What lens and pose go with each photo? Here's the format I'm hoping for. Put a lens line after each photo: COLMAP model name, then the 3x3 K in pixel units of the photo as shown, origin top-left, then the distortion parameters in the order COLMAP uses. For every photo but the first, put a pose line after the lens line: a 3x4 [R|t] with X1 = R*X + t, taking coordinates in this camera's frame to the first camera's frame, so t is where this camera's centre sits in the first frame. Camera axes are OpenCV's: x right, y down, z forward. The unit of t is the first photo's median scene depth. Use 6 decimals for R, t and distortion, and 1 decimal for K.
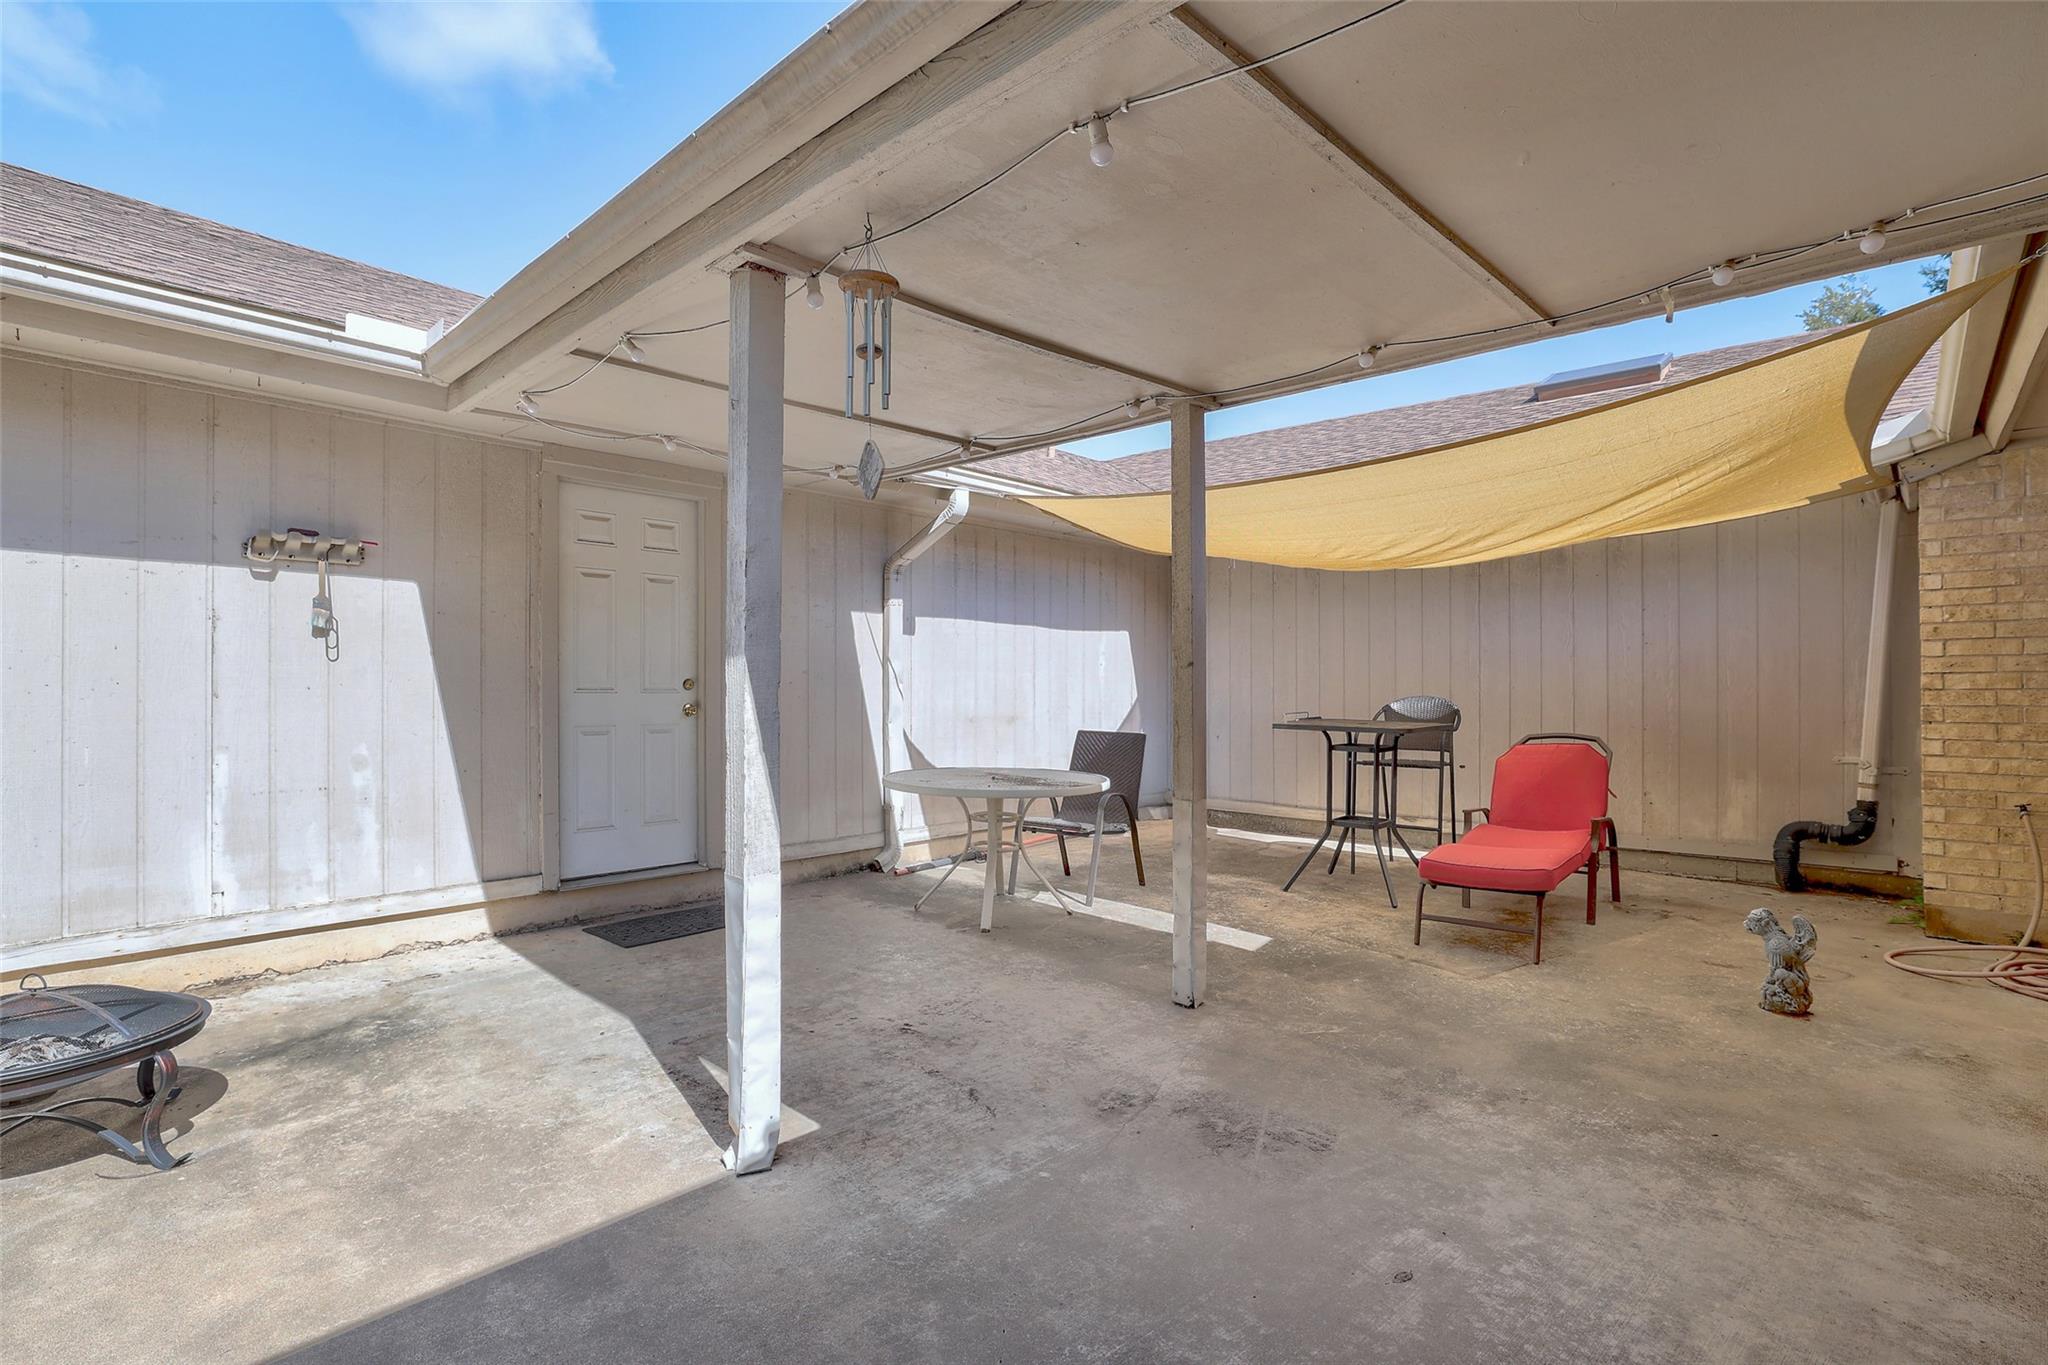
lens RADIAL K [[958.4, 0, 1020.5], [0, 958.4, 683.4], [0, 0, 1]] dist [-0.010117, 0.001898]
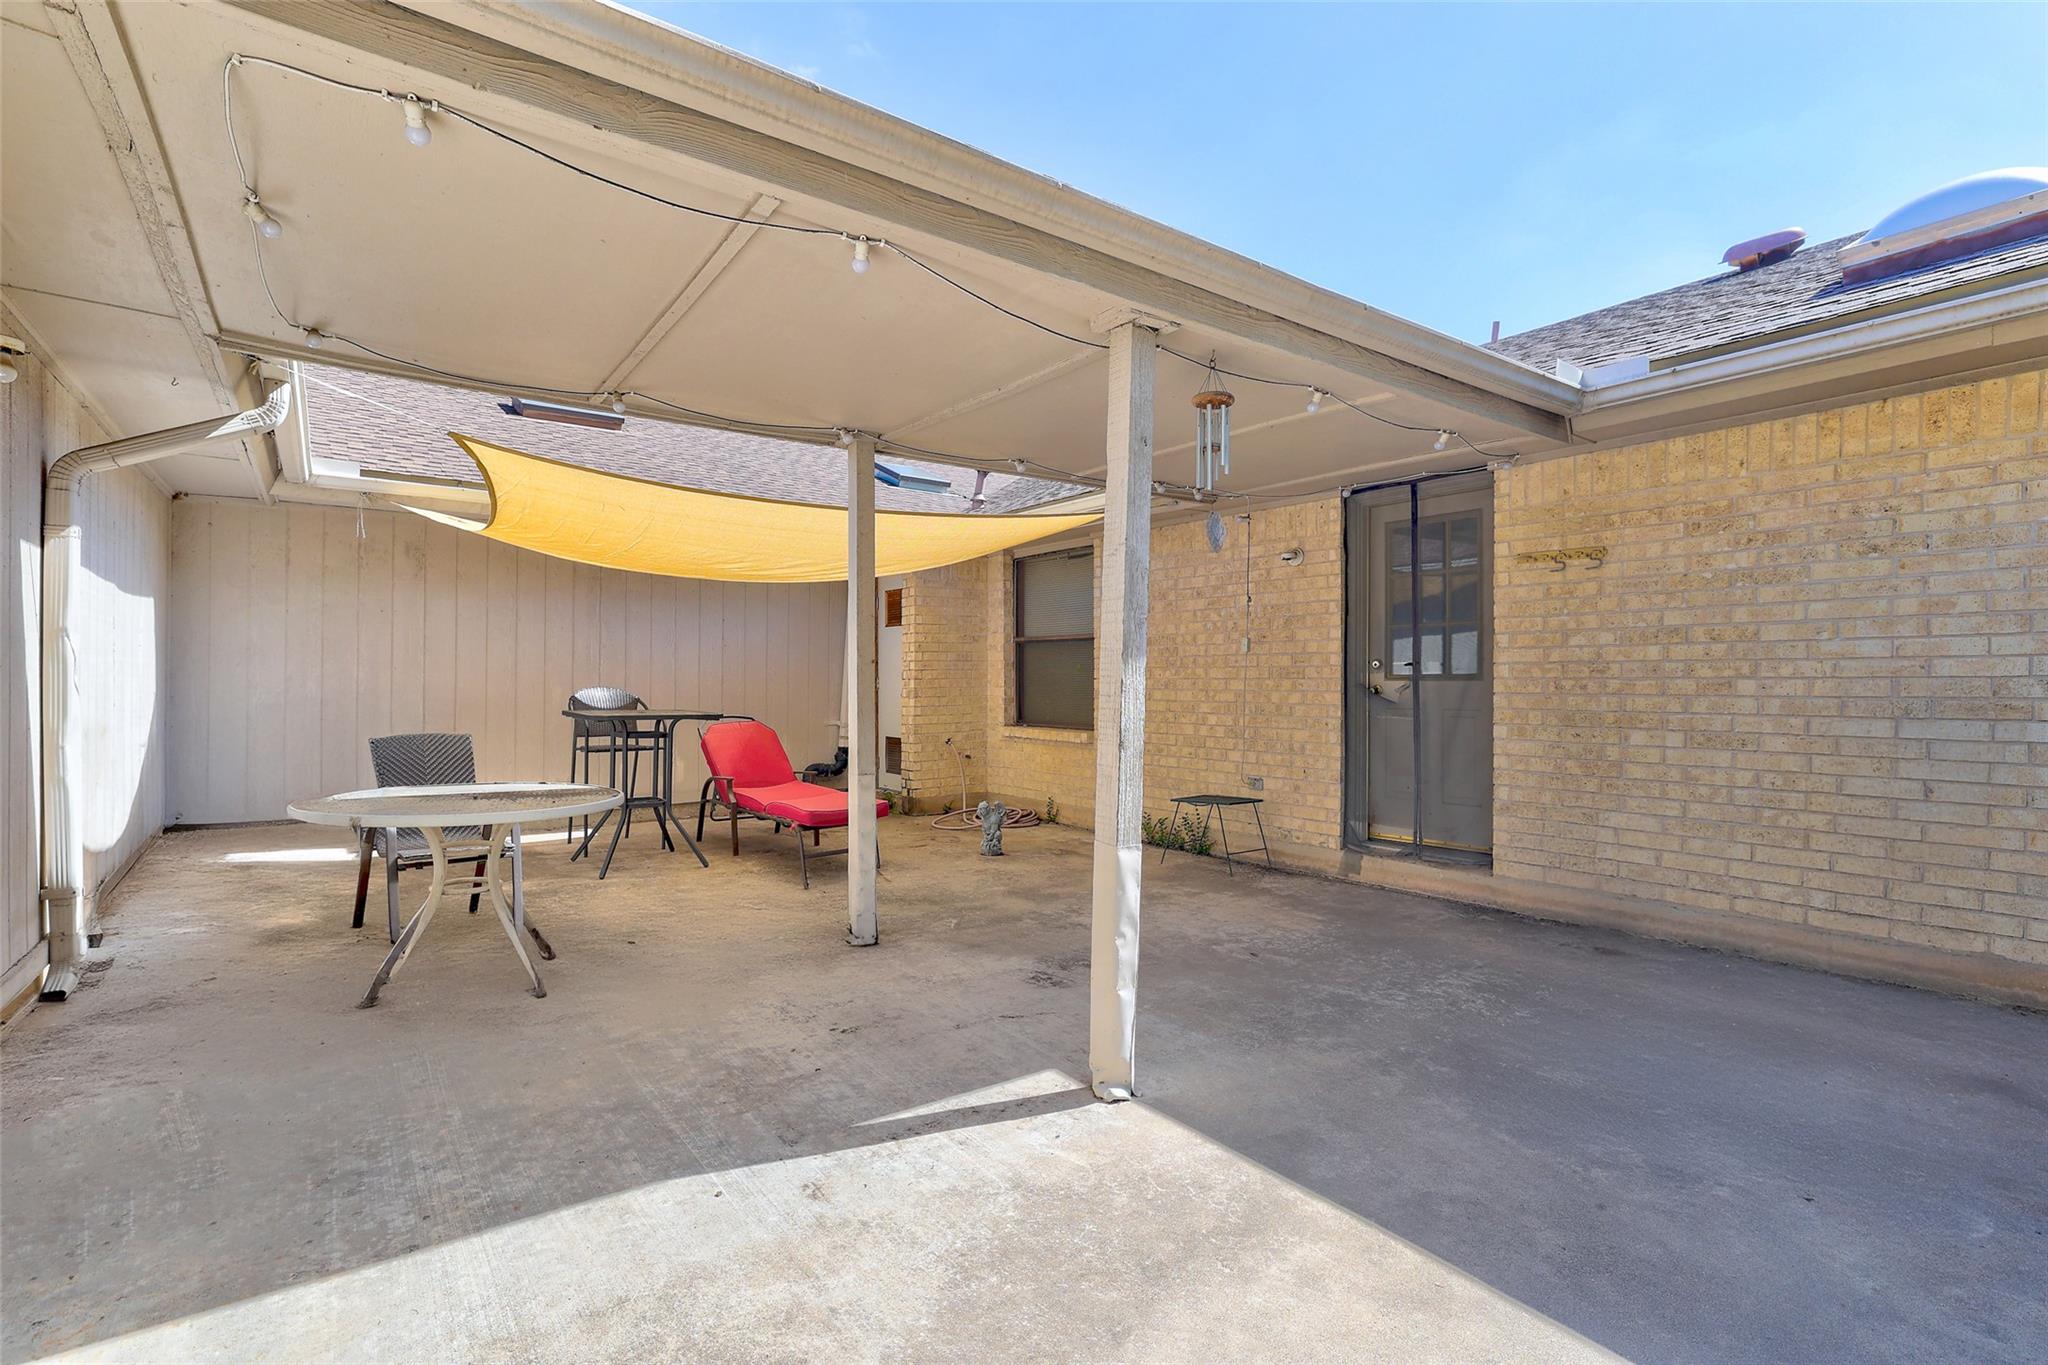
lens RADIAL K [[931.0, 0, 1020.5], [0, 931.0, 686.2], [0, 0, 1]] dist [-0.011907, -0.000152]
pose [[0.181475, -0.006617, 0.983373, -1.140740], [-0.009813, 0.999915, 0.008539, 0.004726], [-0.983347, -0.011200, 0.181395, 0.749613]]
